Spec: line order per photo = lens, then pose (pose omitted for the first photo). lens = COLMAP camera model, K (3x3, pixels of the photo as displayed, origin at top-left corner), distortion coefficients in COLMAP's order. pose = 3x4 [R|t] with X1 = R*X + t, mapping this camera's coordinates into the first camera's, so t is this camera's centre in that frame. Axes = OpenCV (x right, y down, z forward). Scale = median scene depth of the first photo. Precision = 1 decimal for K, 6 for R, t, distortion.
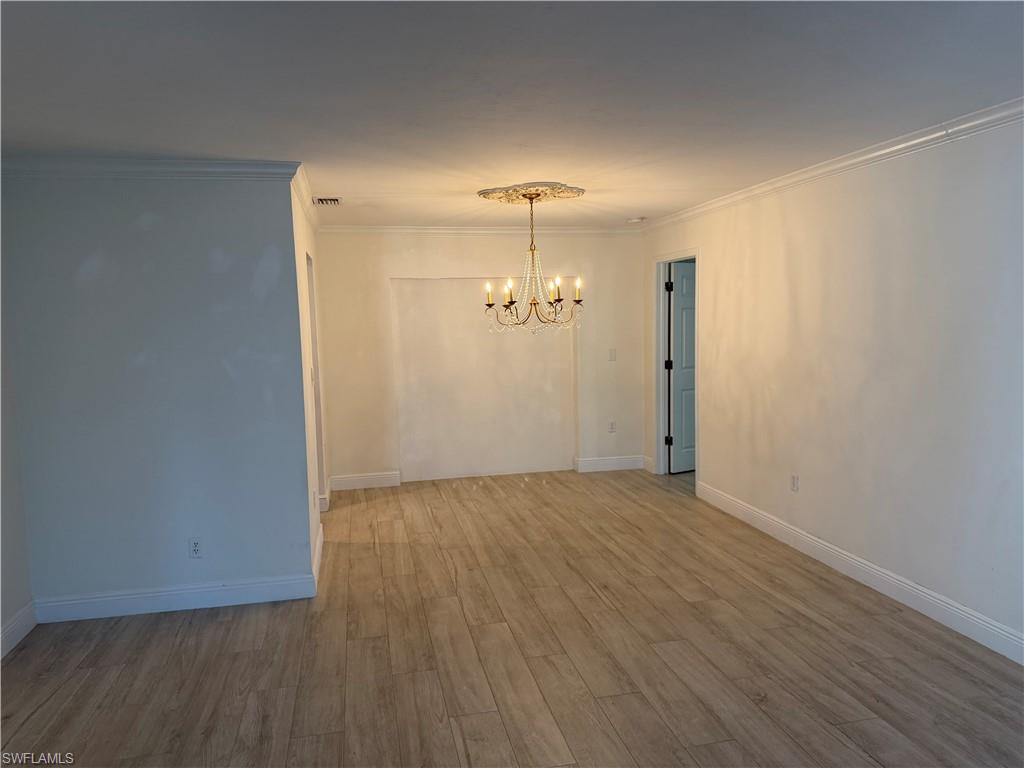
lens RADIAL K [[725.6, 0, 511.9], [0, 725.6, 384.3], [0, 0, 1]] dist [-0.007041, -0.006251]
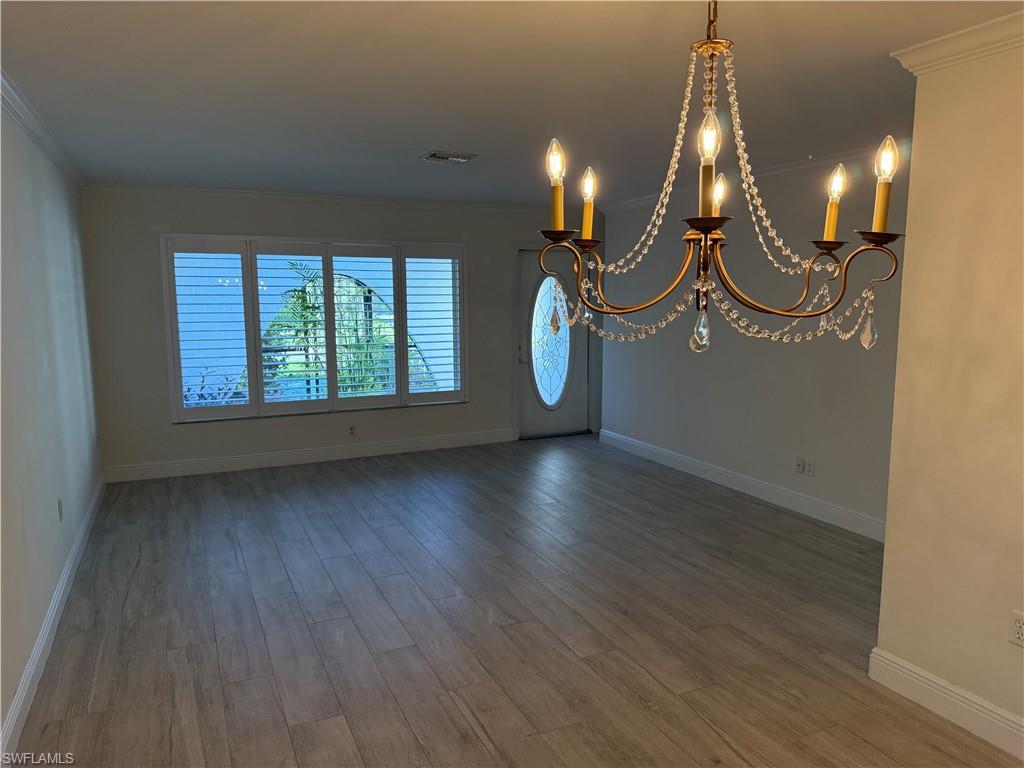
lens RADIAL K [[725.6, 0, 512.5], [0, 725.6, 385.7], [0, 0, 1]] dist [-0.007041, -0.006251]
pose [[-0.975814, 0.056672, -0.211131, 0.230998], [0.007624, 0.974046, 0.226221, -0.168939], [0.218472, 0.219140, -0.950920, 1.738660]]
